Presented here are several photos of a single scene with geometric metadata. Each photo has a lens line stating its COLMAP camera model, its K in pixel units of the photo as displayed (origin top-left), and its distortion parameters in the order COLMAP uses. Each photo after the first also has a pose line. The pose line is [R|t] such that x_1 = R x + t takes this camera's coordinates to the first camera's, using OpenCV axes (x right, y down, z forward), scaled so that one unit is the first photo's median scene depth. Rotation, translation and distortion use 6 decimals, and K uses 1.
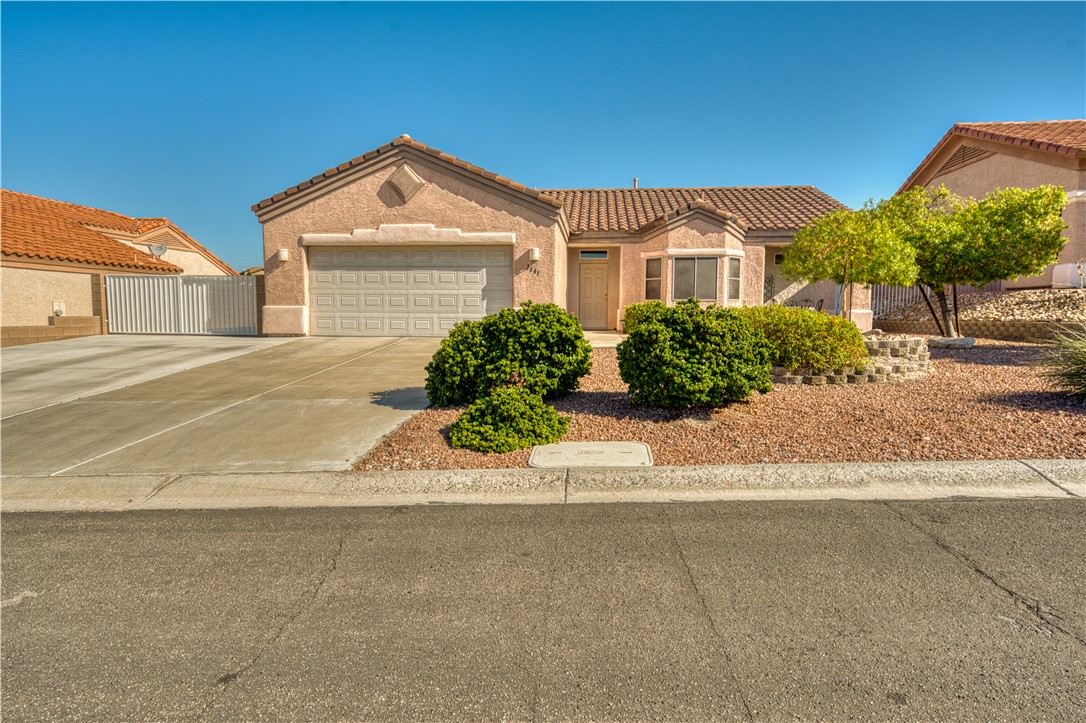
lens RADIAL K [[580.4, 0, 543.0], [0, 580.4, 361.5], [0, 0, 1]] dist [0.006649, 0.000724]
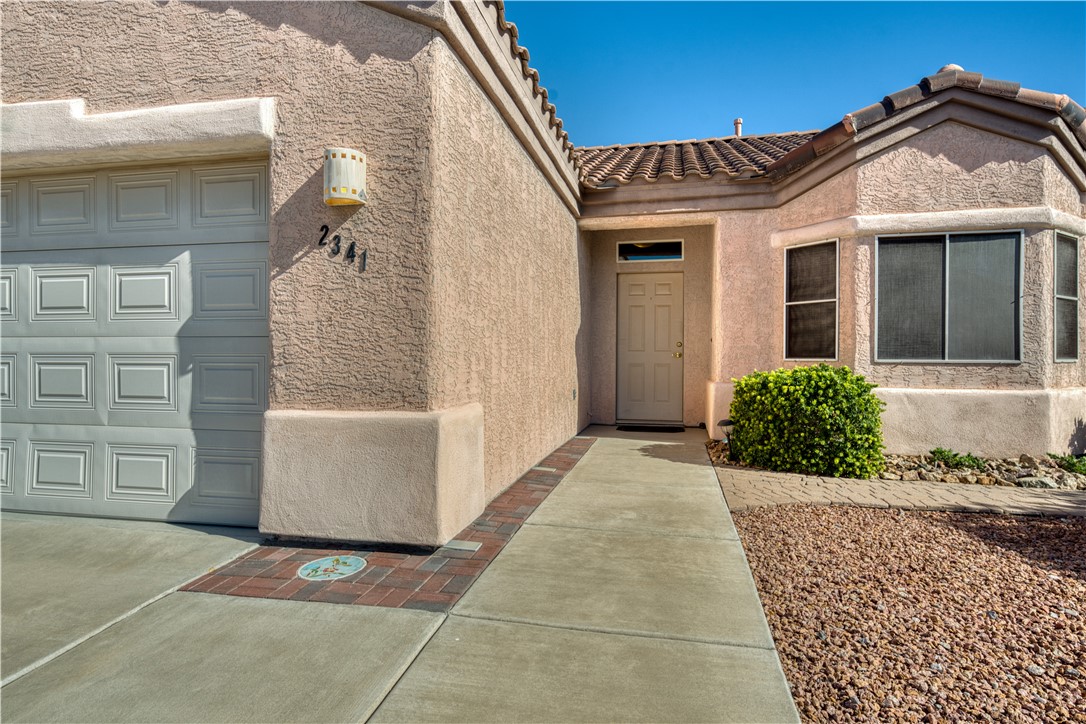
lens RADIAL K [[596.9, 0, 543.0], [0, 596.9, 362.0], [0, 0, 1]] dist [0.004601, 0.001013]
pose [[0.991845, -0.000877, -0.127443, 0.089104], [-0.009004, 0.996996, -0.076929, -0.092408], [0.127128, 0.077449, 0.988858, 0.758248]]
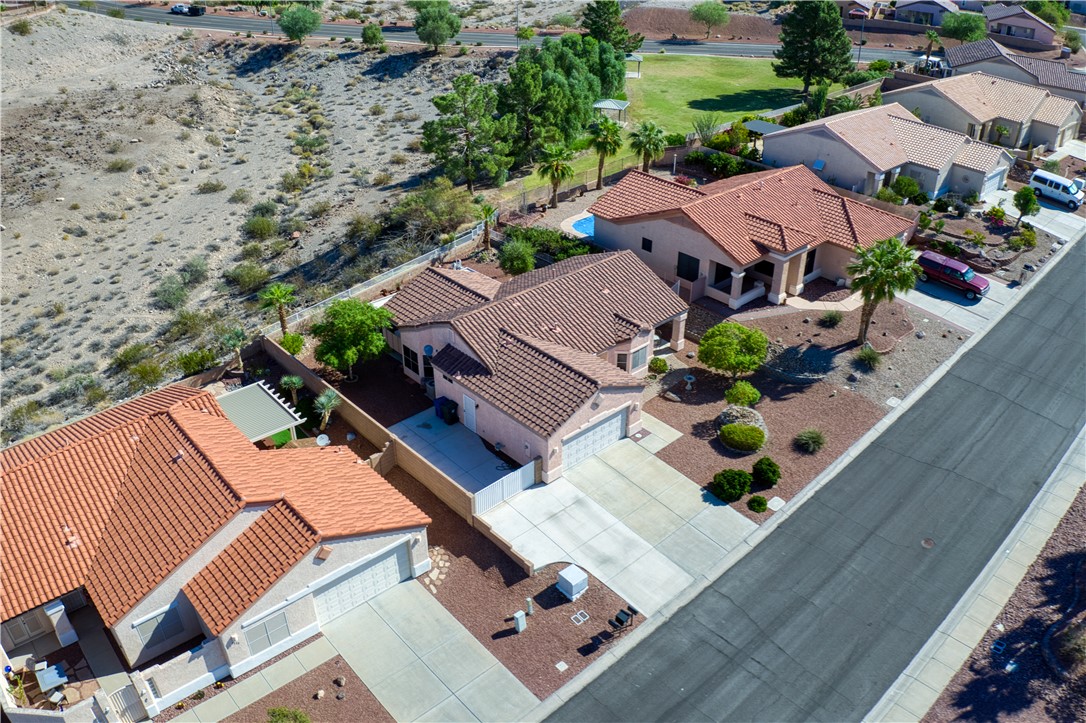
lens RADIAL K [[864.4, 0, 520.3], [0, 864.4, 352.3], [0, 0, 1]] dist [-0.204921, 0.013852]
pose [[0.686665, -0.382181, 0.618408, -2.368543], [0.074090, 0.883022, 0.463447, -1.983818], [-0.723189, -0.272415, 0.634656, -0.812602]]
